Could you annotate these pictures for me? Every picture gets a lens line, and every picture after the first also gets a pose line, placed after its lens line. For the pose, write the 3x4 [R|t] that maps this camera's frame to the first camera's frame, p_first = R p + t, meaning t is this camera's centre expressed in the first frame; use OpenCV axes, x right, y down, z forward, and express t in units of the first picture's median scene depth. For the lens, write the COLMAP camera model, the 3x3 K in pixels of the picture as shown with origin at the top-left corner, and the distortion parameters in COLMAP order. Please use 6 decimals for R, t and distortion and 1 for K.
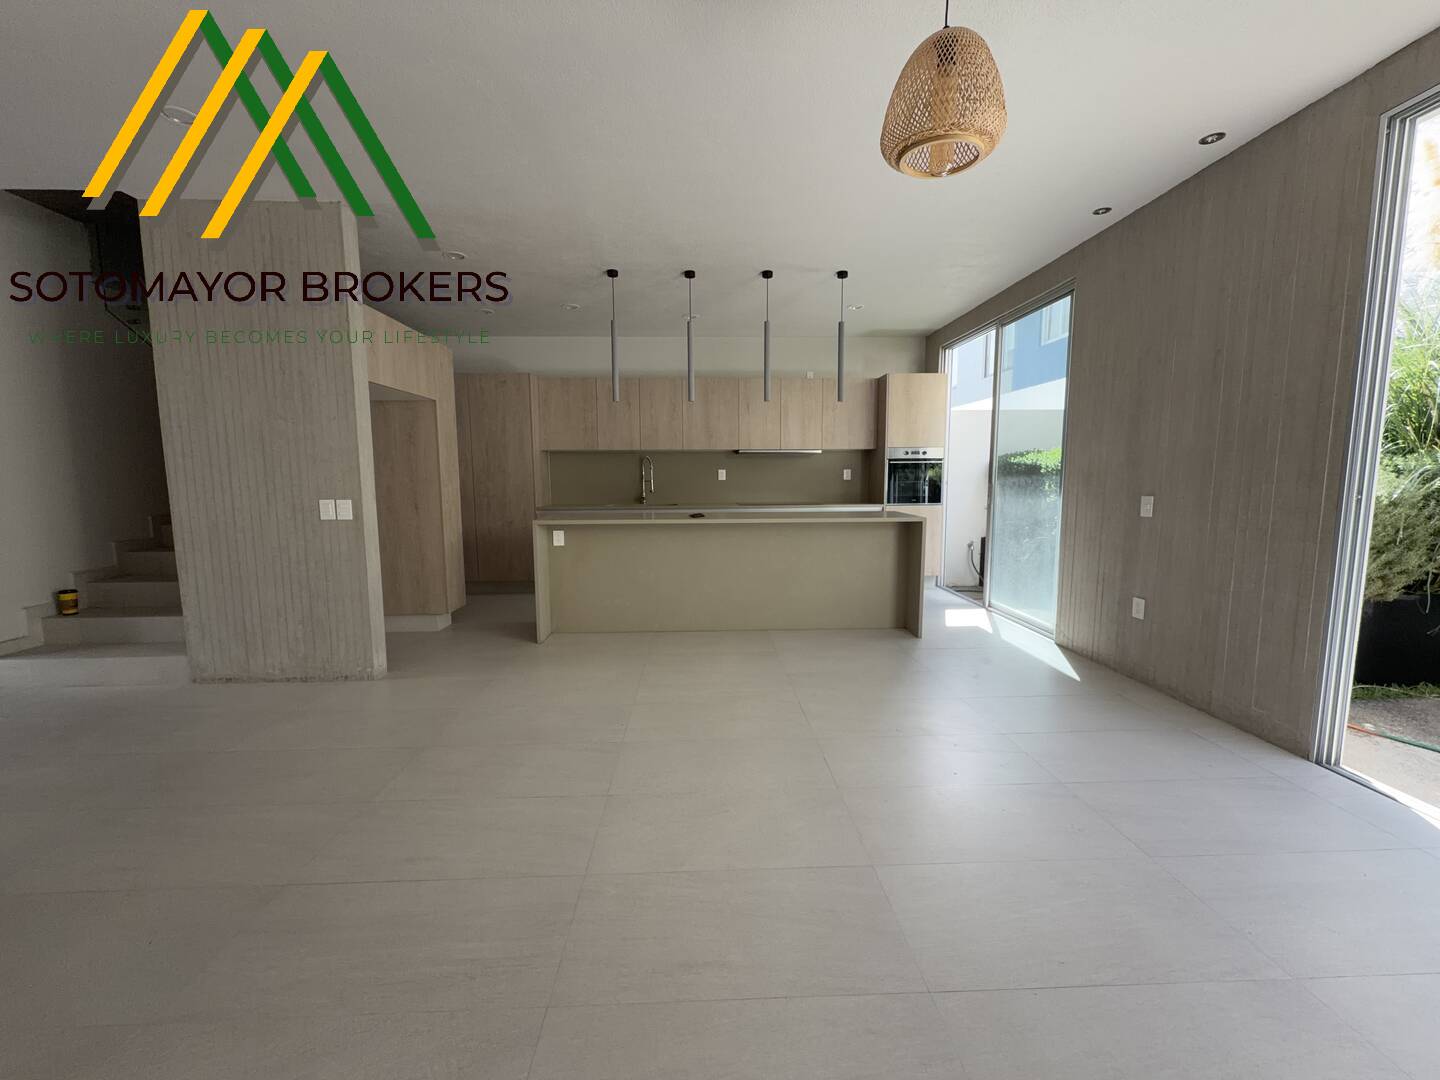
lens RADIAL K [[573.3, 0, 720.0], [0, 573.3, 540.0], [0, 0, 1]] dist [-0.000862, -0.000253]
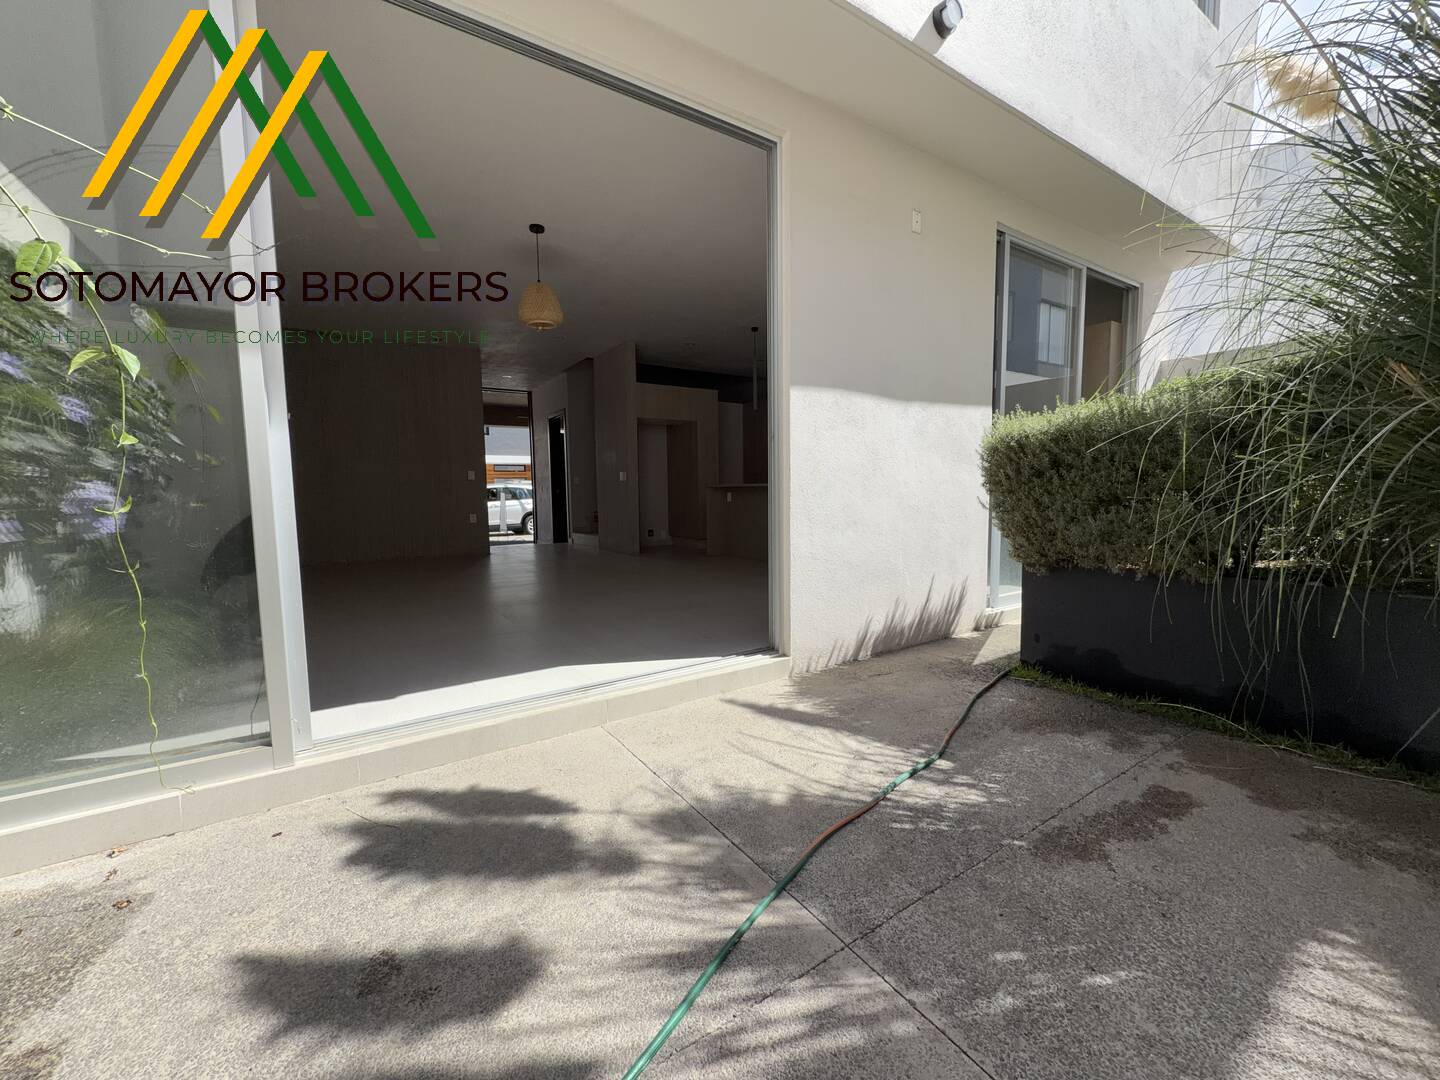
lens RADIAL K [[574.4, 0, 720.0], [0, 574.4, 540.0], [0, 0, 1]] dist [-0.001866, -0.000106]
pose [[0.517759, 0.074537, -0.852273, 1.384465], [-0.086147, 0.995676, 0.034744, 0.079596], [0.851178, 0.055432, 0.521941, 0.134682]]
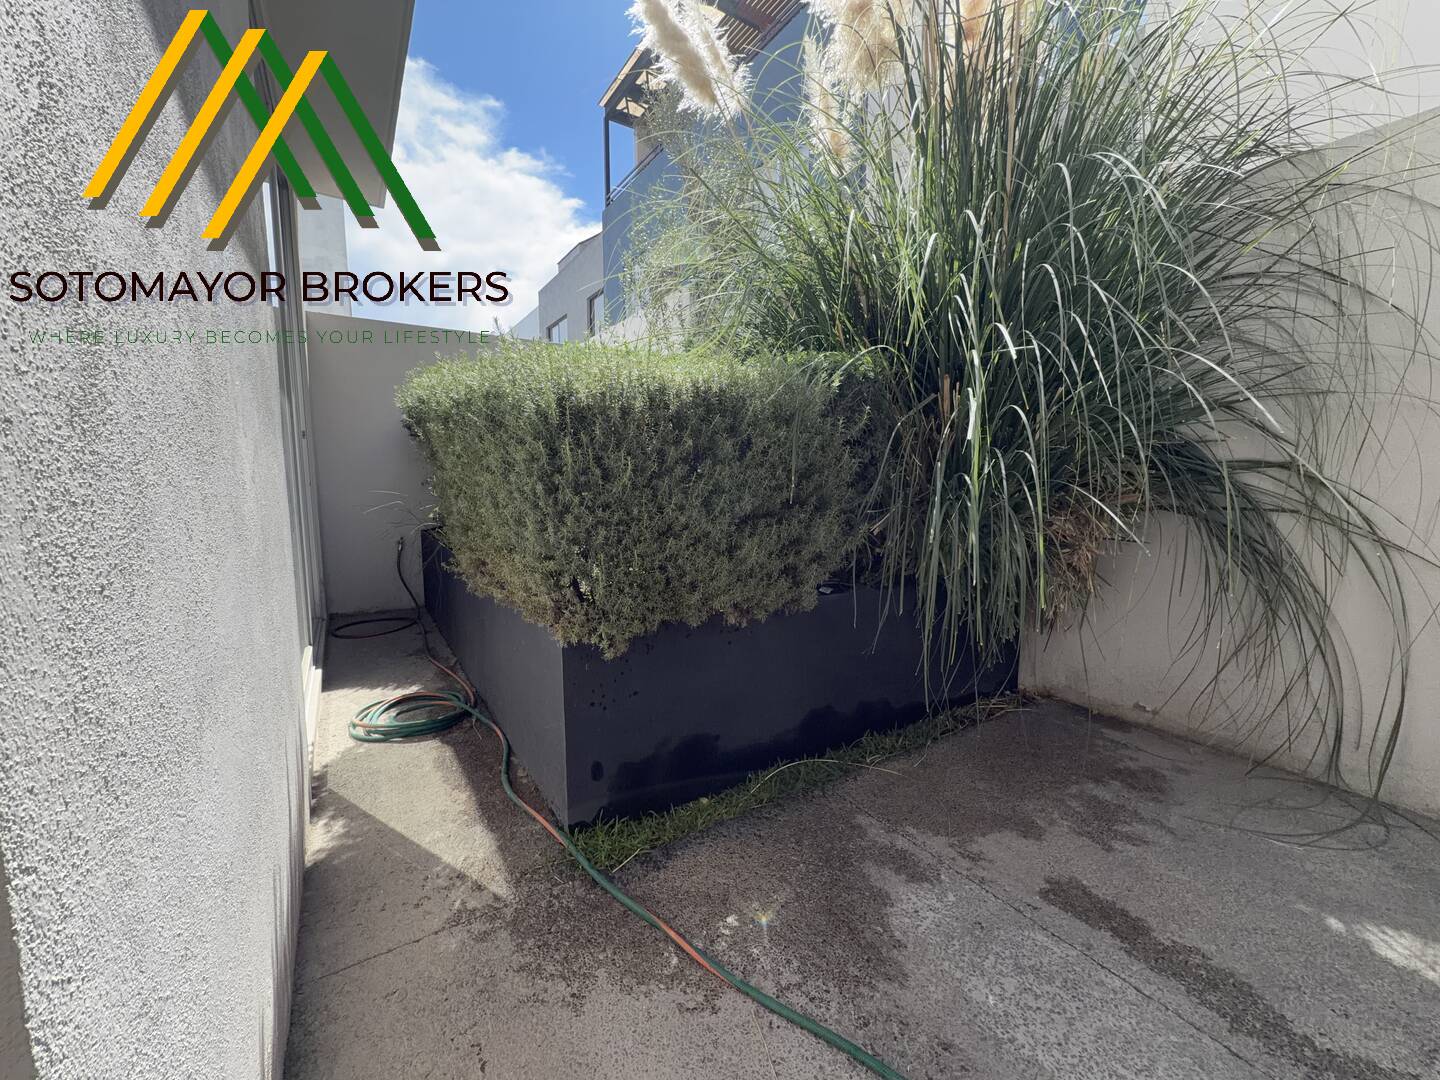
lens RADIAL K [[573.3, 0, 720.0], [0, 573.3, 540.0], [0, 0, 1]] dist [-0.000862, -0.000253]
pose [[0.862218, -0.049746, 0.504089, 0.777743], [0.047986, 0.998712, 0.016479, 0.024050], [-0.504260, 0.009981, 0.863494, 0.535050]]
